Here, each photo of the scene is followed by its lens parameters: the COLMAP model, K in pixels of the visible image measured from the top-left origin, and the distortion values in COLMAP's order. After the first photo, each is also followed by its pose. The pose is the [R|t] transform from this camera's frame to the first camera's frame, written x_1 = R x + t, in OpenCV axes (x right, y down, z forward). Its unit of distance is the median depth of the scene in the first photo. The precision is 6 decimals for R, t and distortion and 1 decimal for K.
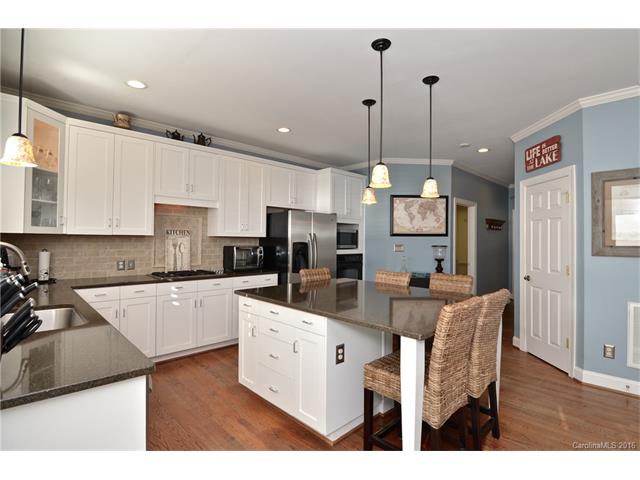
lens RADIAL K [[323.1, 0, 330.7], [0, 323.1, 238.5], [0, 0, 1]] dist [-0.000709, -0.009173]
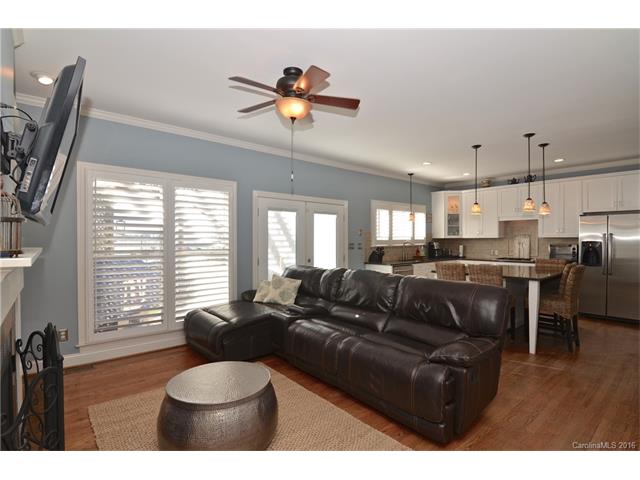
lens RADIAL K [[323.2, 0, 319.5], [0, 323.2, 244.9], [0, 0, 1]] dist [-0.000479, -0.021589]
pose [[-0.083399, 0.005953, -0.996498, 1.589857], [0.007952, 0.999954, 0.005308, 0.014821], [0.996485, -0.007481, -0.083442, 0.101181]]
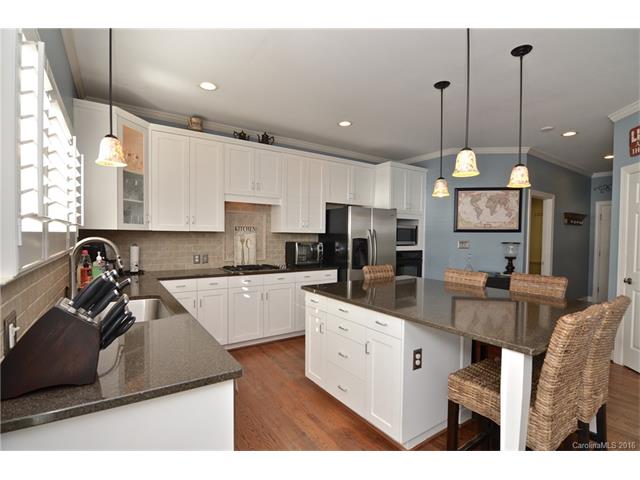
lens RADIAL K [[310.0, 0, 319.0], [0, 310.0, 247.7], [0, 0, 1]] dist [-0.003971, -0.001740]
pose [[0.982242, 0.007894, -0.187454, -0.052775], [-0.000135, 0.999144, 0.041371, 0.001424], [0.187620, -0.040611, 0.981402, 0.056595]]
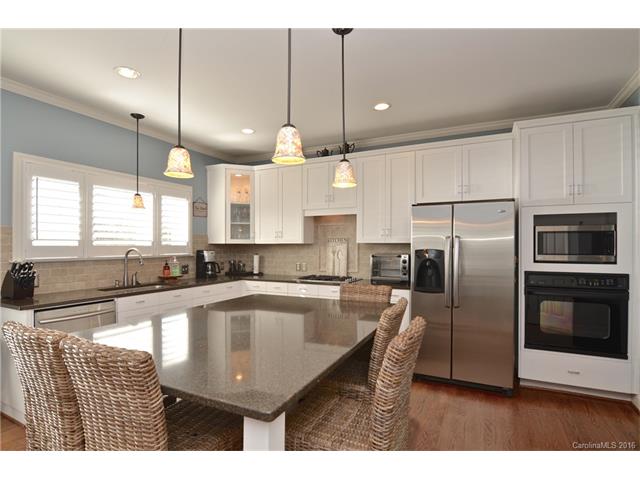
lens RADIAL K [[339.9, 0, 318.7], [0, 339.9, 248.7], [0, 0, 1]] dist [-0.000203, -0.000162]
pose [[0.316809, -0.002279, -0.948487, 0.716474], [0.006593, 0.999978, -0.000200, 0.011223], [0.948466, -0.006190, 0.316817, 0.710142]]
